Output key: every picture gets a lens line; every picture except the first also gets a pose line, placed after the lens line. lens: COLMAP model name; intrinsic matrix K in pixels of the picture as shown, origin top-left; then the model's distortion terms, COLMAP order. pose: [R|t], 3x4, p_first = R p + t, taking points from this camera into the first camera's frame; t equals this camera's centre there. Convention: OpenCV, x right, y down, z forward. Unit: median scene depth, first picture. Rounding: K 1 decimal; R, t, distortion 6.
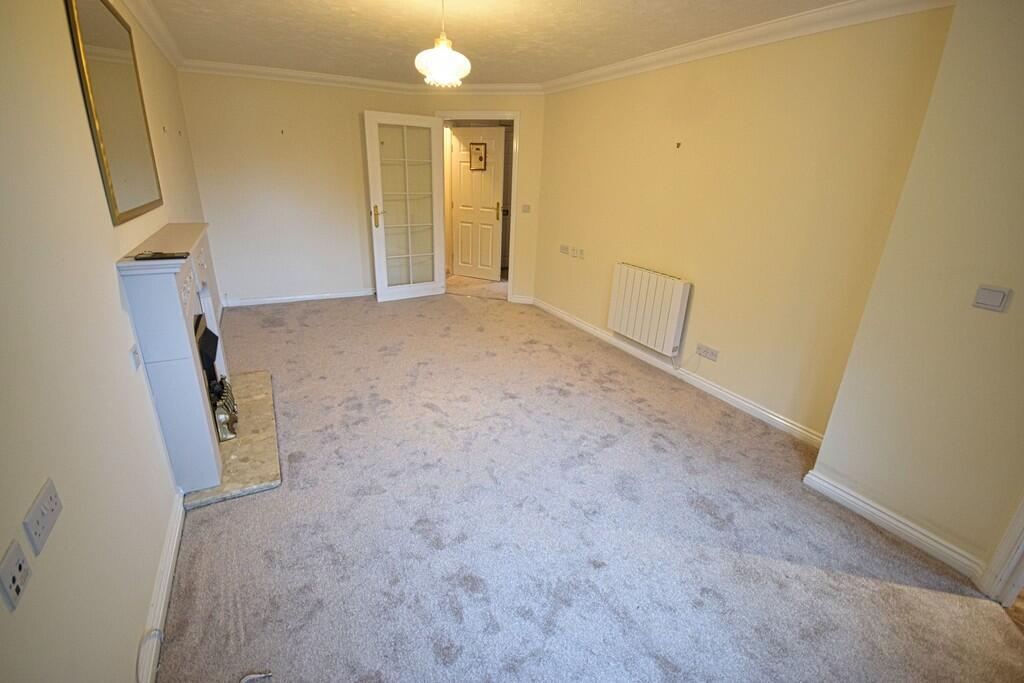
lens RADIAL K [[448.4, 0, 493.8], [0, 448.4, 345.3], [0, 0, 1]] dist [-0.002305, -0.000055]
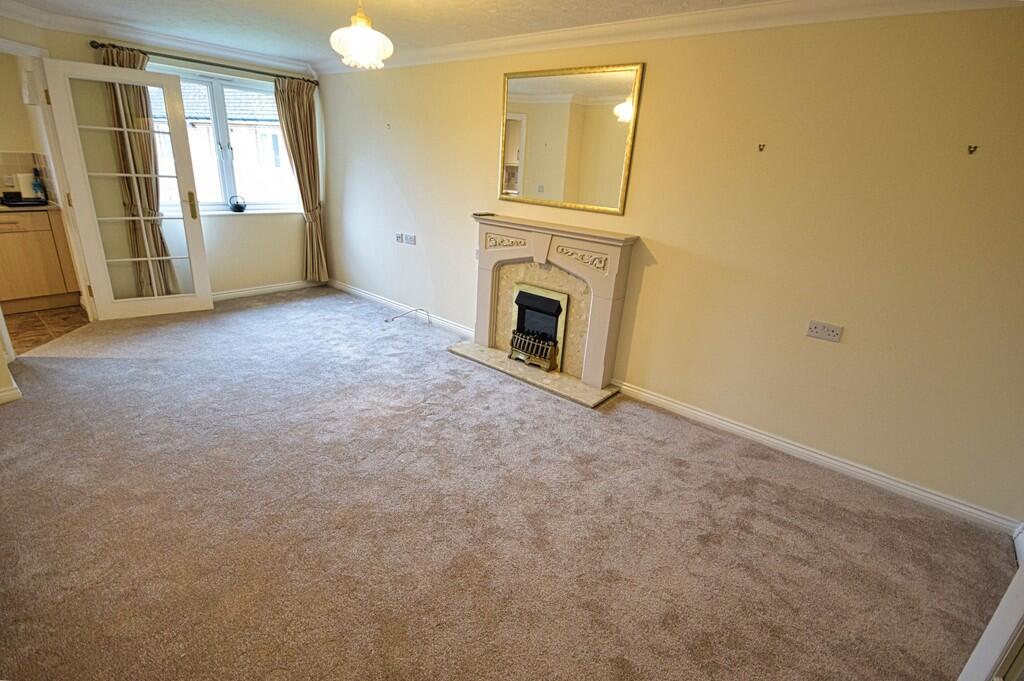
lens RADIAL K [[463.3, 0, 512.0], [0, 463.3, 340.5], [0, 0, 1]] dist [0.013441, -0.012392]
pose [[-0.909106, 0.042258, -0.414416, 0.020689], [-0.242613, 0.754987, 0.609207, -0.526571], [0.338623, 0.654376, -0.676111, 1.387412]]
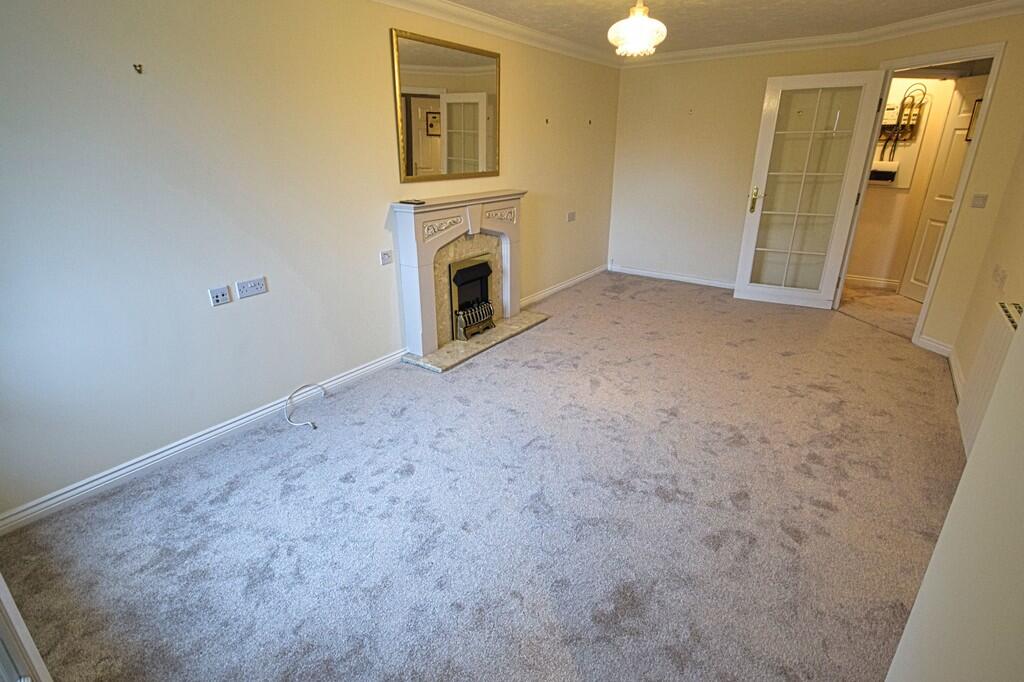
lens RADIAL K [[497.5, 0, 512.0], [0, 497.5, 341.0], [0, 0, 1]] dist [0.000856, -0.000354]
pose [[0.461724, 0.290862, -0.837980, 0.559736], [-0.301958, 0.939827, 0.159835, -0.060473], [0.834046, 0.179235, 0.521768, 0.214839]]
